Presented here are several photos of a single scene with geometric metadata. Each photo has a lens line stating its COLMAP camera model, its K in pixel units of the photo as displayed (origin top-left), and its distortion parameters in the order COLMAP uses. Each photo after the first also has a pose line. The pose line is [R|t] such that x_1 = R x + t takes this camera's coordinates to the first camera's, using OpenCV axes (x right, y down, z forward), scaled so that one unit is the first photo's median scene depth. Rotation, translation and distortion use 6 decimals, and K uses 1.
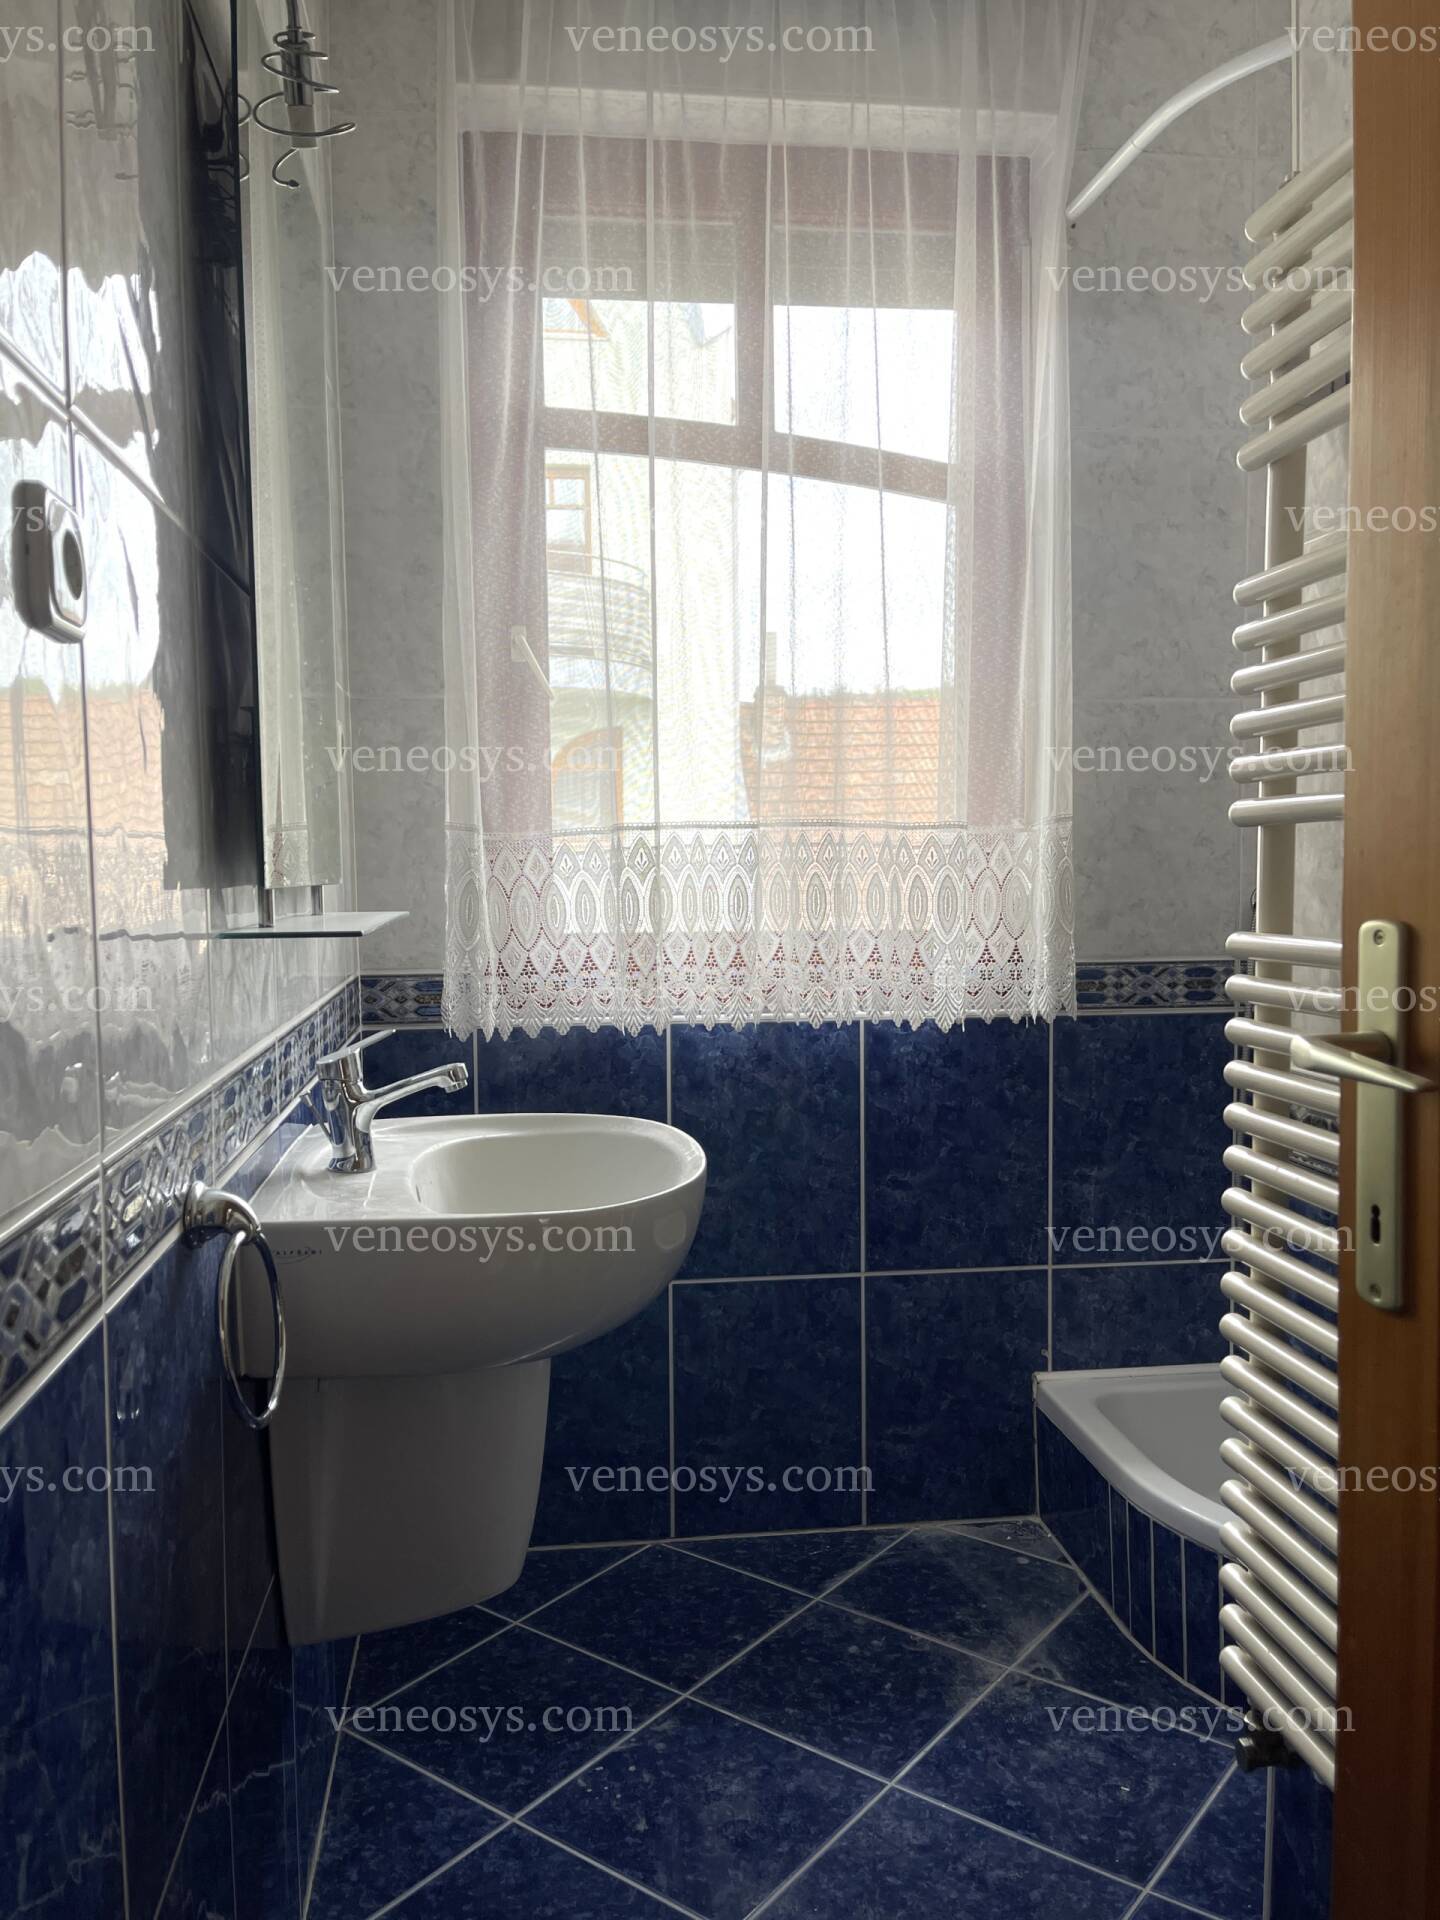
lens RADIAL K [[1450.9, 0, 720.0], [0, 1450.9, 960.0], [0, 0, 1]] dist [0.035243, -0.010482]
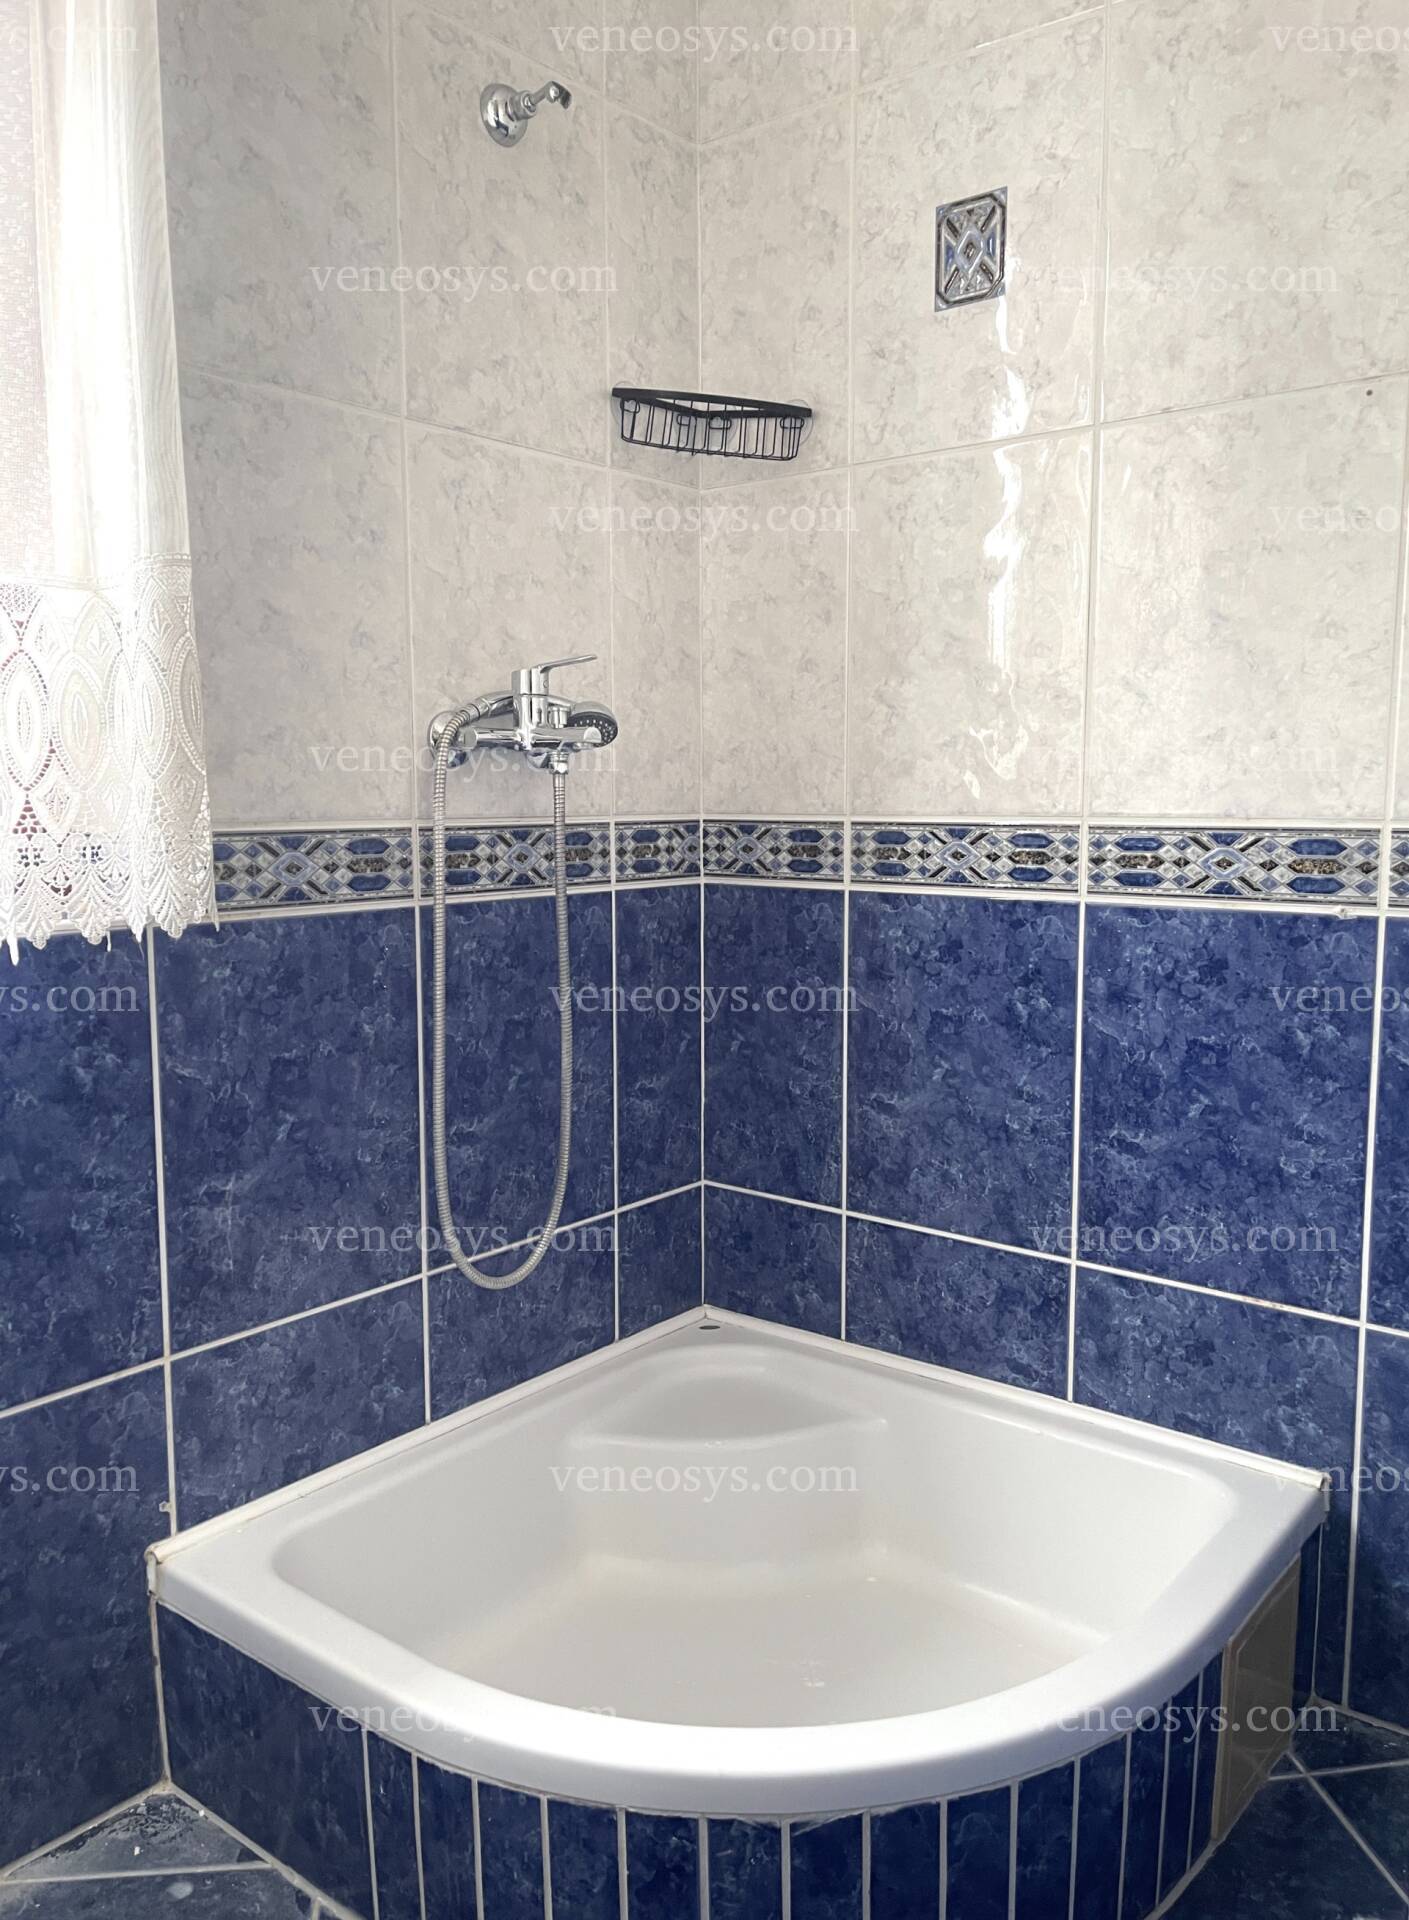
lens RADIAL K [[1485.2, 0, 705.5], [0, 1485.2, 967.6], [0, 0, 1]] dist [0.100509, -0.133049]
pose [[0.712794, -0.075951, 0.697249, -0.026883], [0.029212, 0.996472, 0.078683, 0.014218], [-0.700765, -0.035717, 0.712498, 0.427434]]
